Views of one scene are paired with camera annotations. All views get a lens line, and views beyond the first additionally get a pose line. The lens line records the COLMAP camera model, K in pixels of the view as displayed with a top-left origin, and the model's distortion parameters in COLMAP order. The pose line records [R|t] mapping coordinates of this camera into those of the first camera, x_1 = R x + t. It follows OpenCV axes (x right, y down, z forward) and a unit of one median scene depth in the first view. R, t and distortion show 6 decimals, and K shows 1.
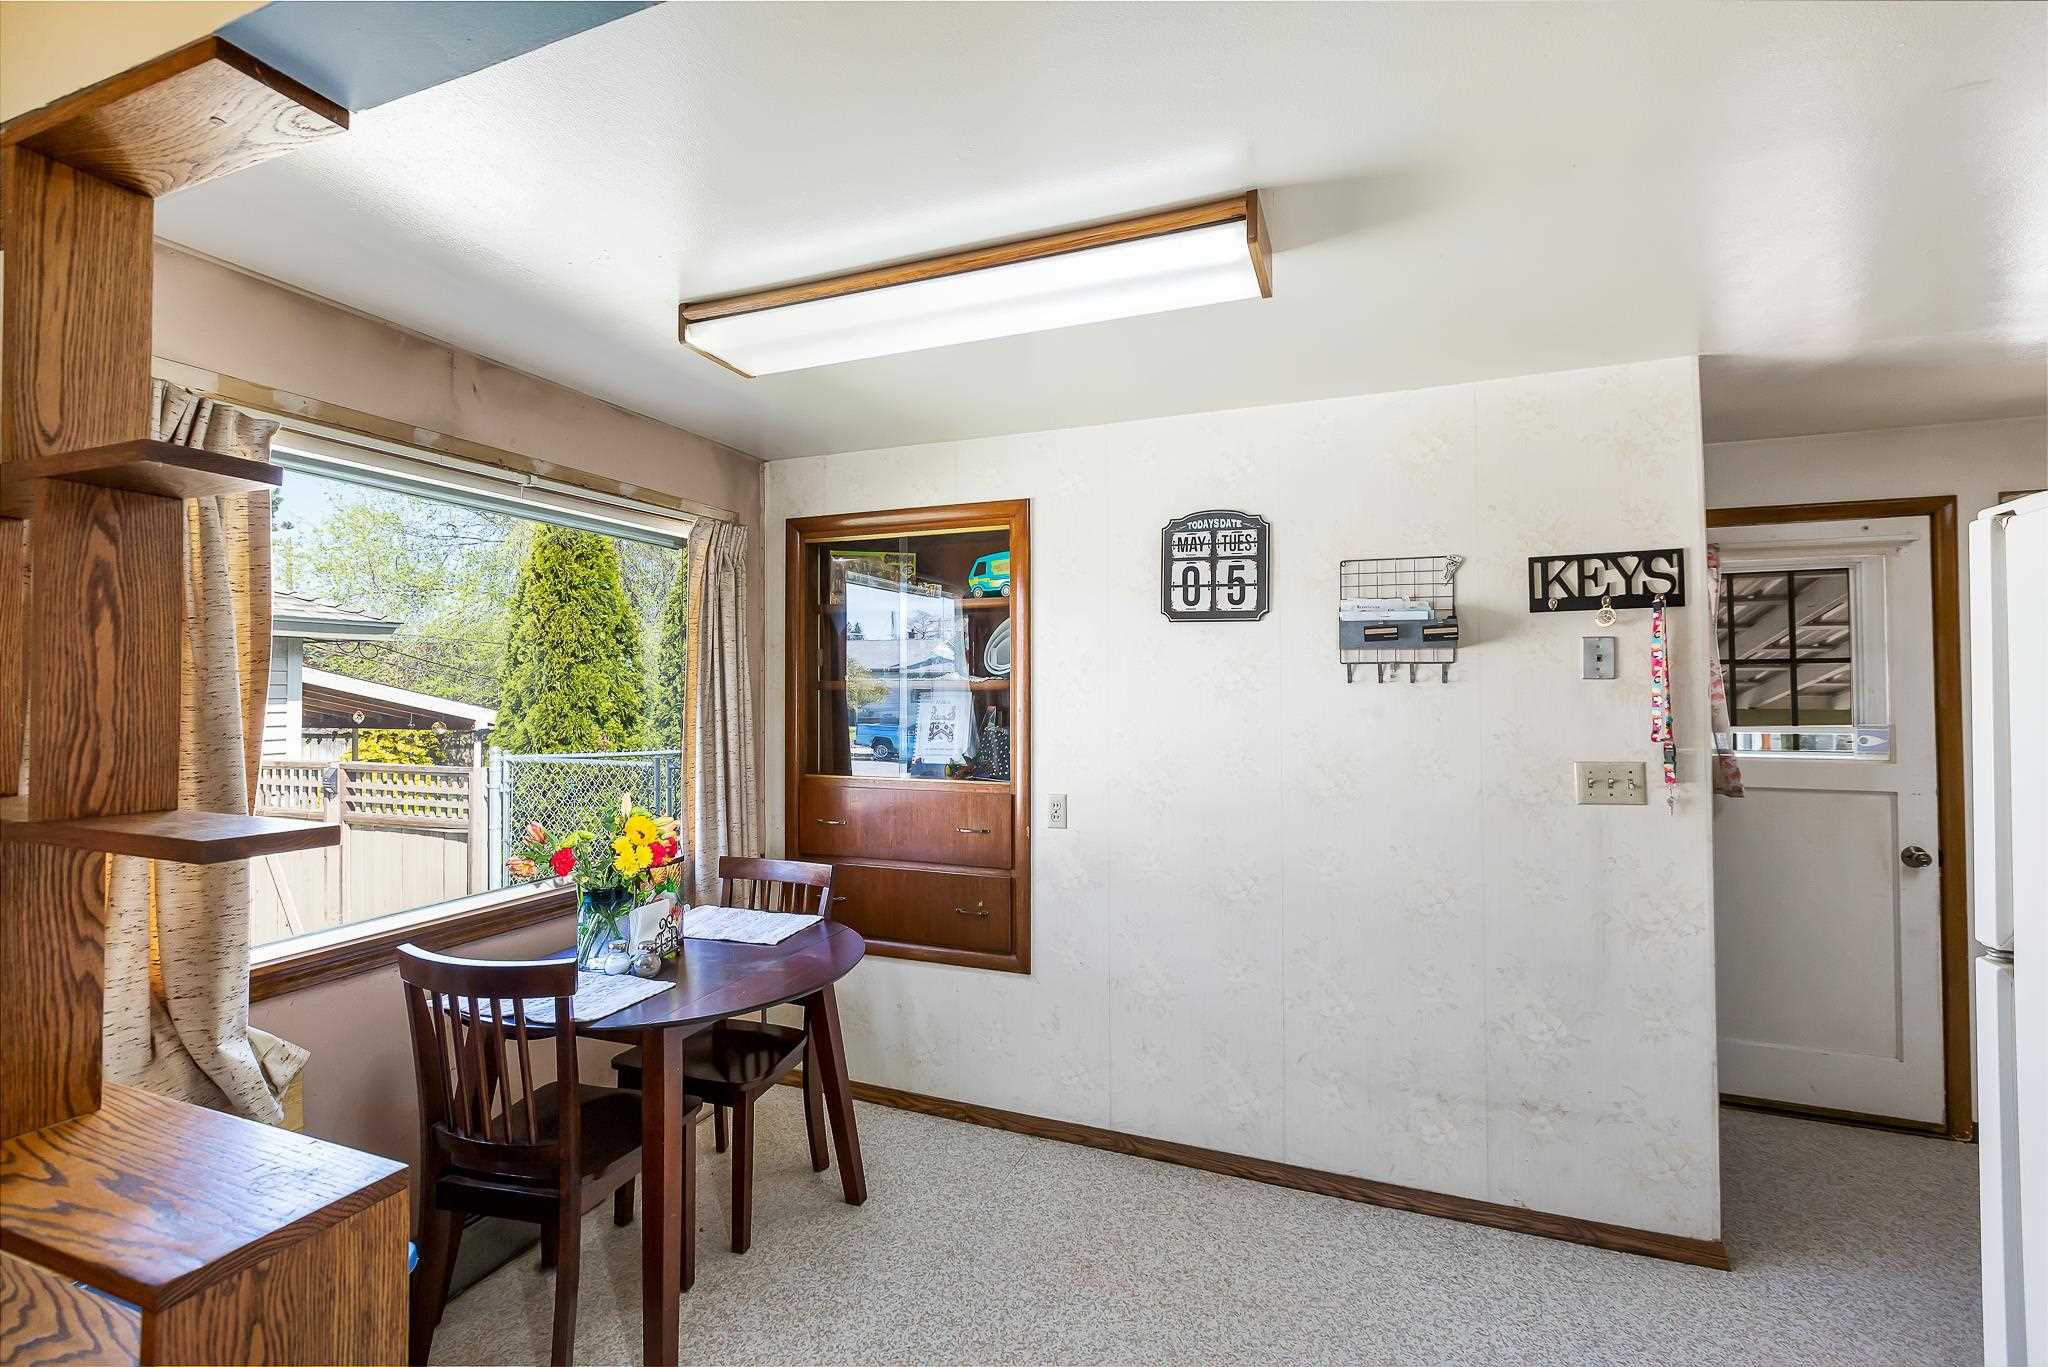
lens RADIAL K [[902.3, 0, 1014.5], [0, 902.3, 678.0], [0, 0, 1]] dist [-0.002609, -0.000110]
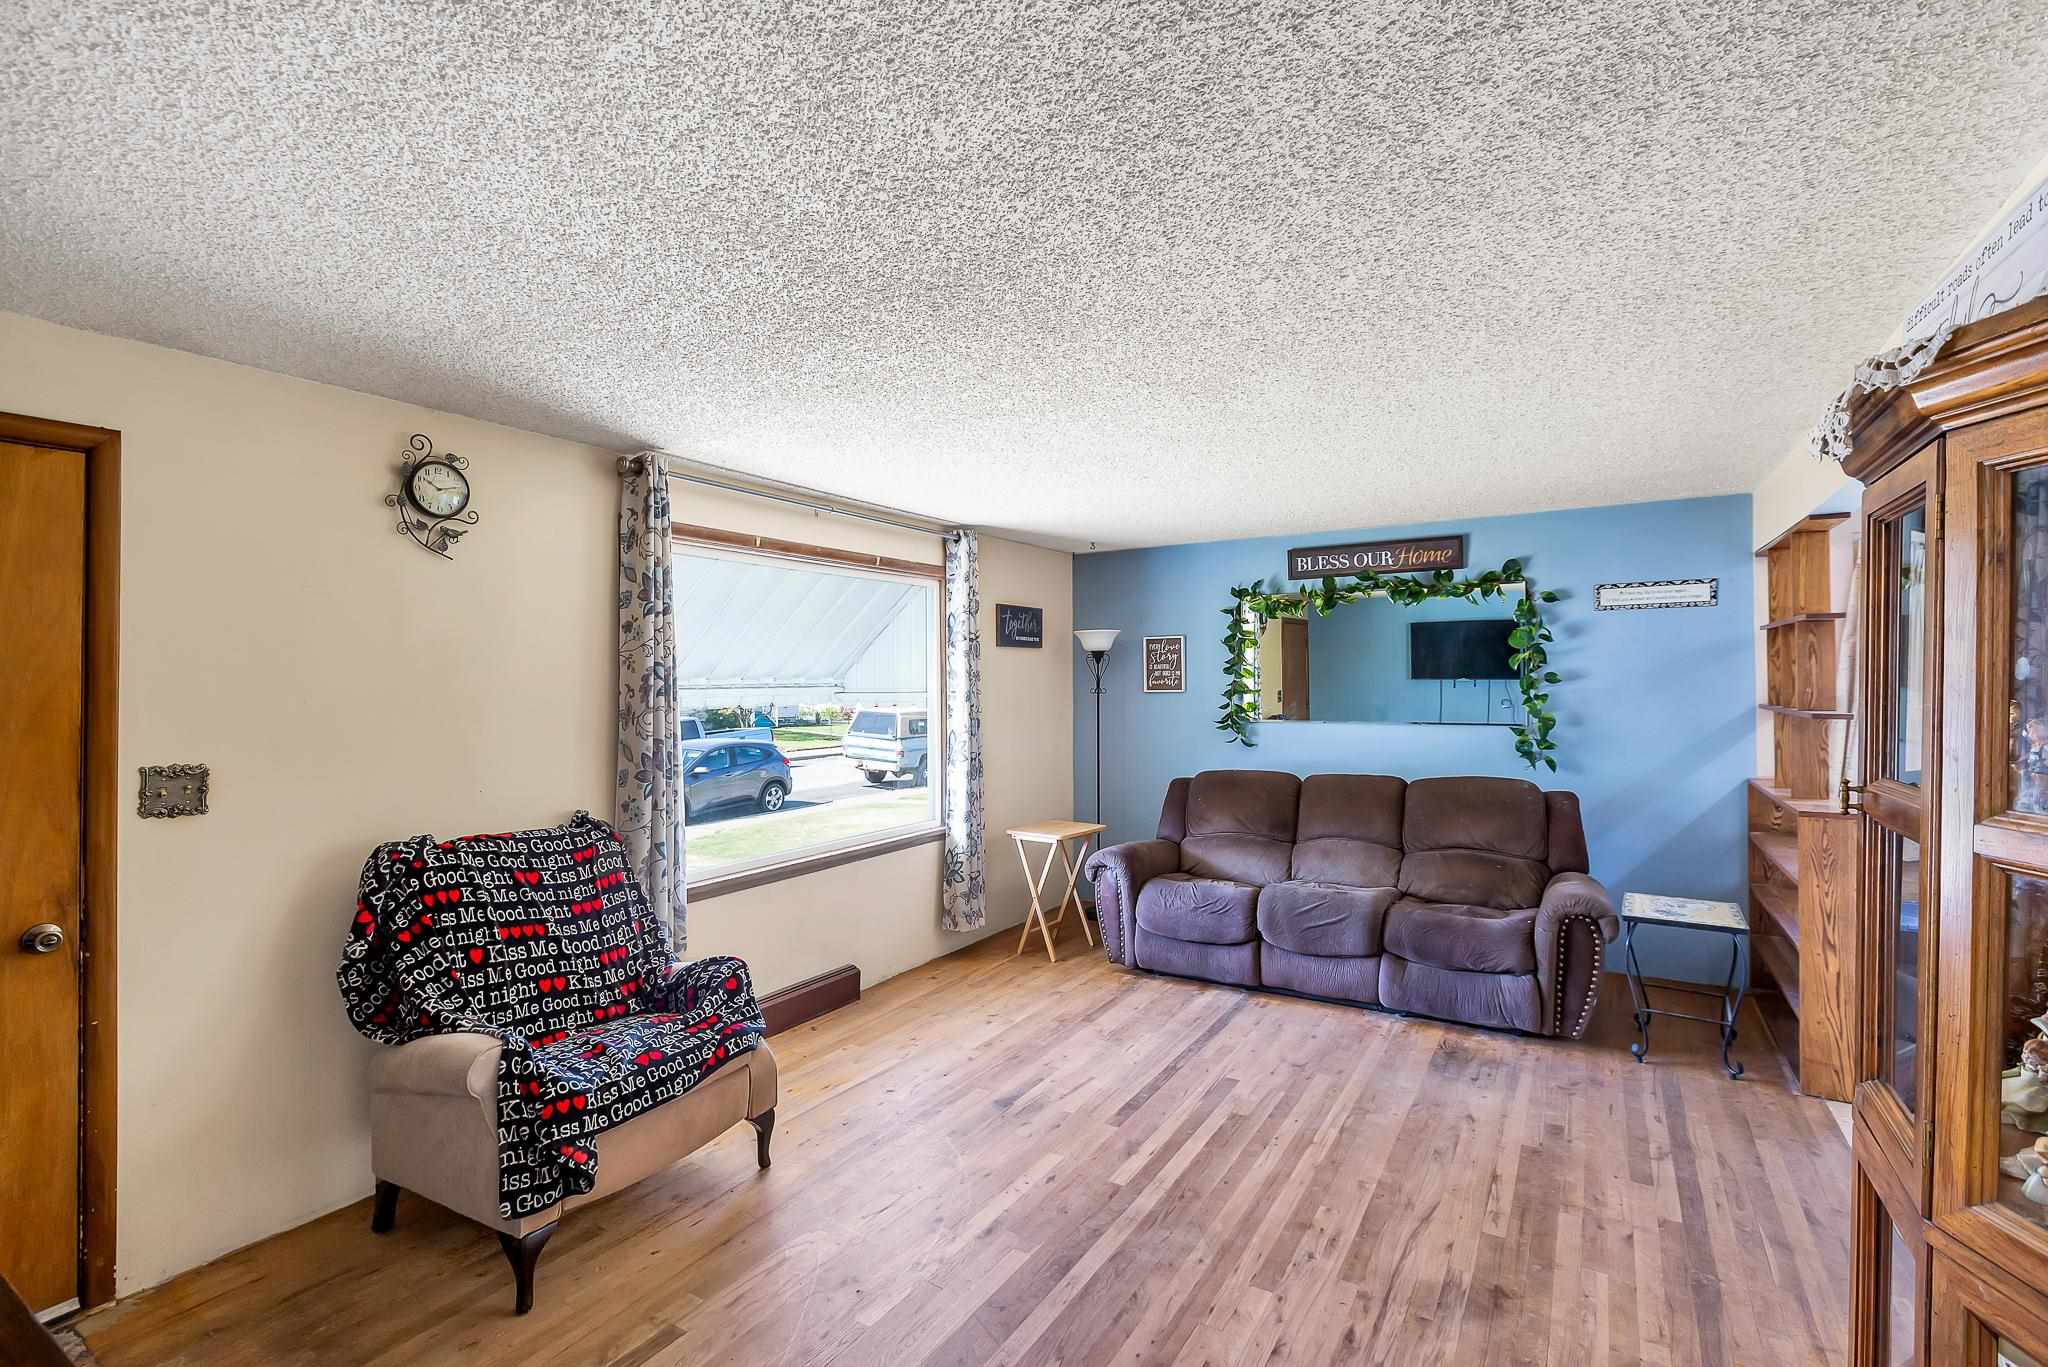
lens RADIAL K [[915.2, 0, 1013.7], [0, 915.2, 676.6], [0, 0, 1]] dist [0.000707, 0.000322]
pose [[-0.180256, -0.002526, -0.983616, 1.067787], [0.020380, 0.999772, -0.006303, -0.009002], [0.983409, -0.021183, -0.180164, -0.505529]]
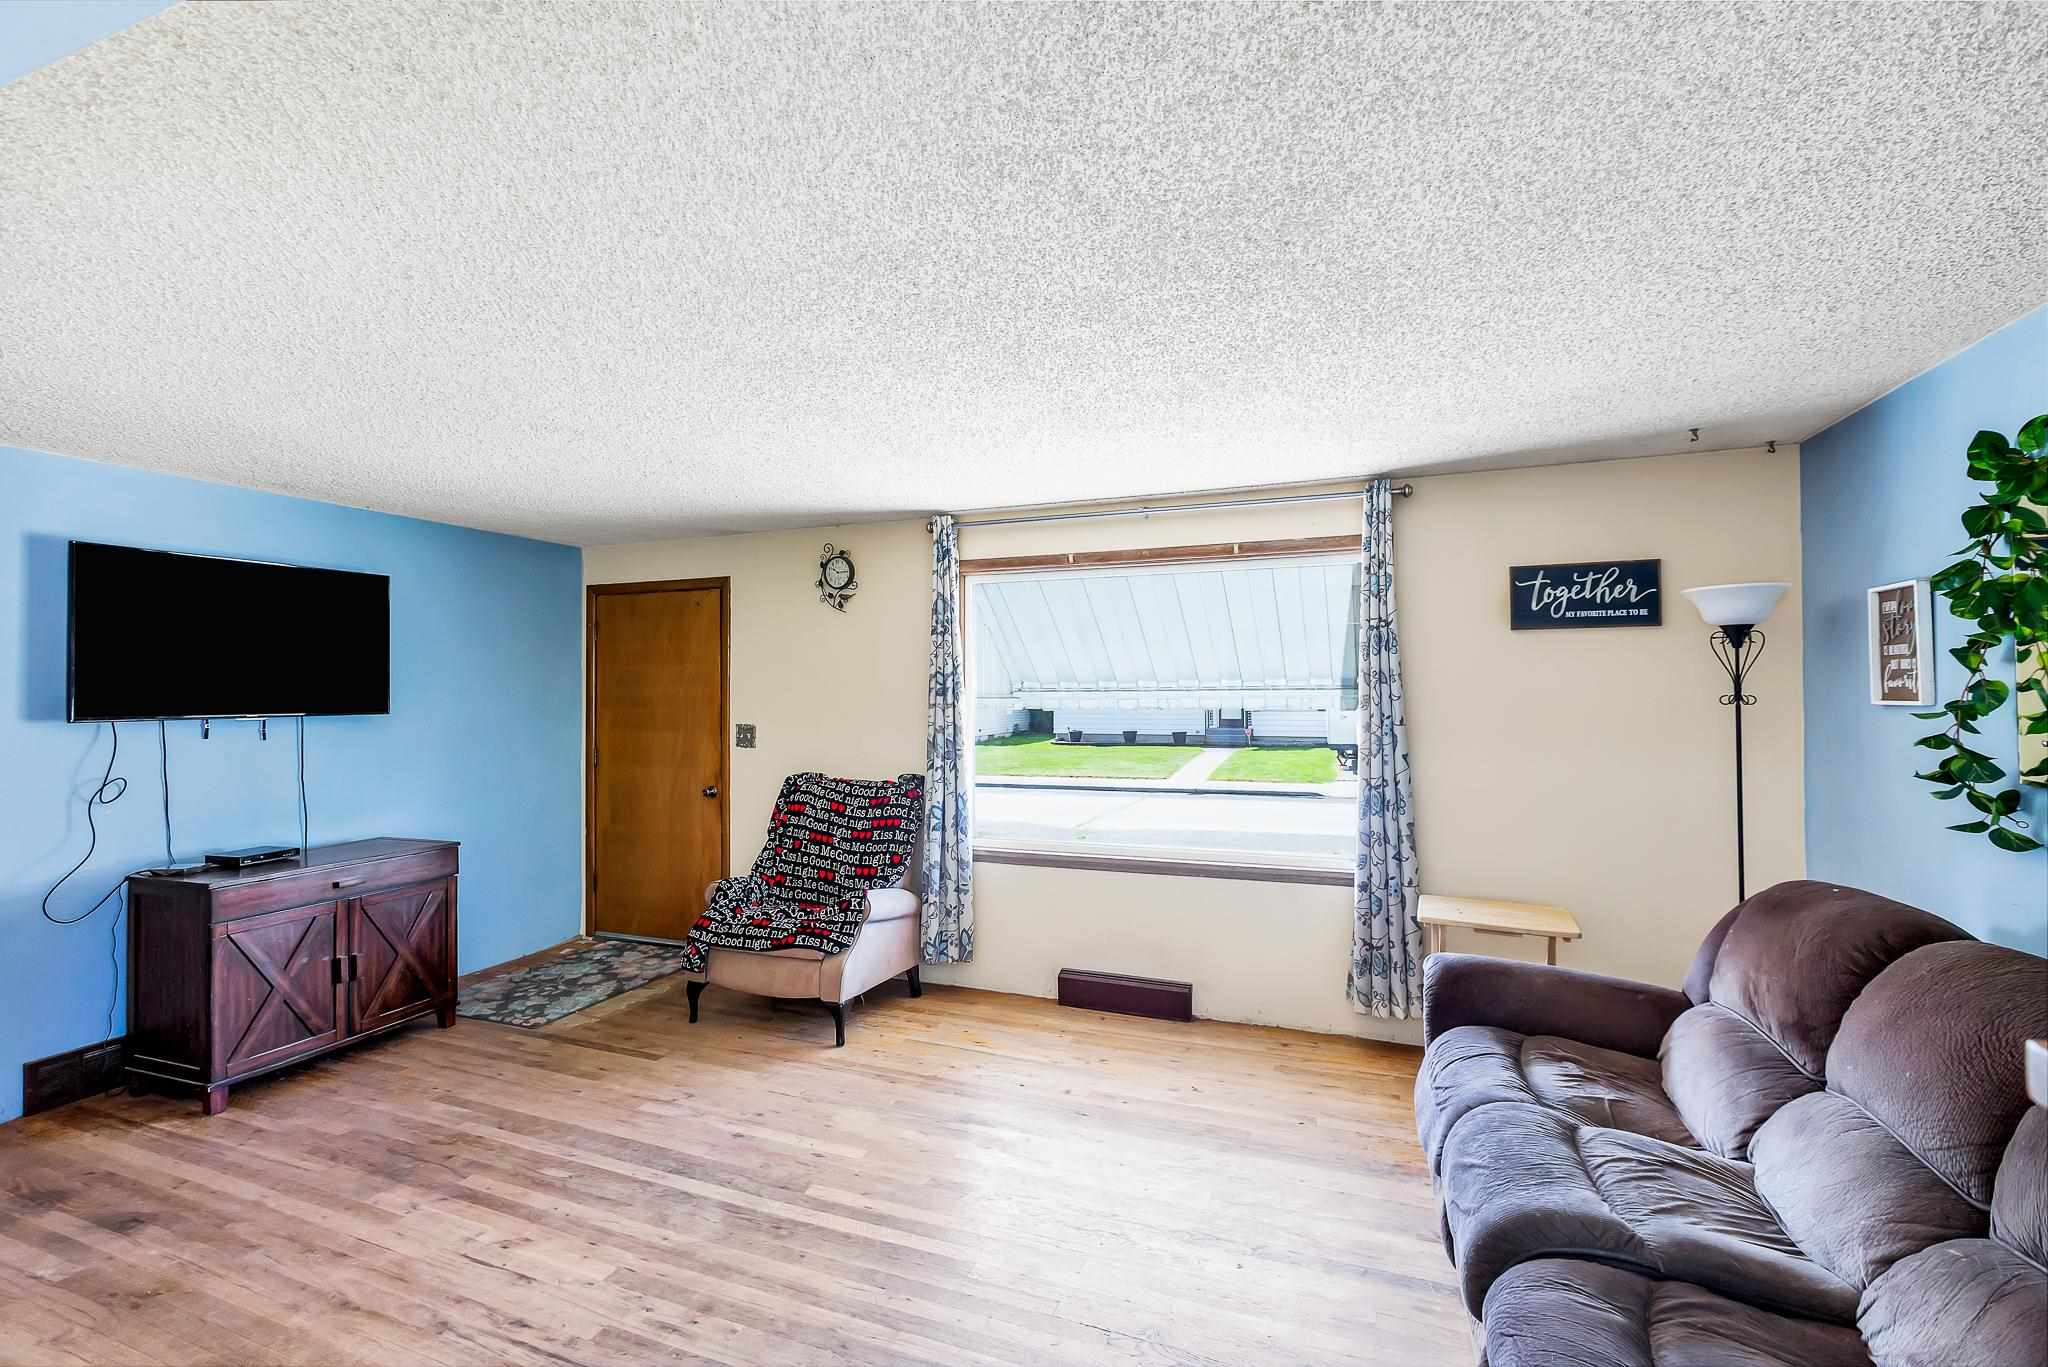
lens RADIAL K [[902.3, 0, 1014.5], [0, 902.3, 678.0], [0, 0, 1]] dist [-0.002609, -0.000110]
pose [[-0.999867, 0.008031, -0.014189, -0.117747], [0.008339, 0.999728, -0.021791, 0.003024], [0.014010, -0.021907, -0.999662, 0.388481]]
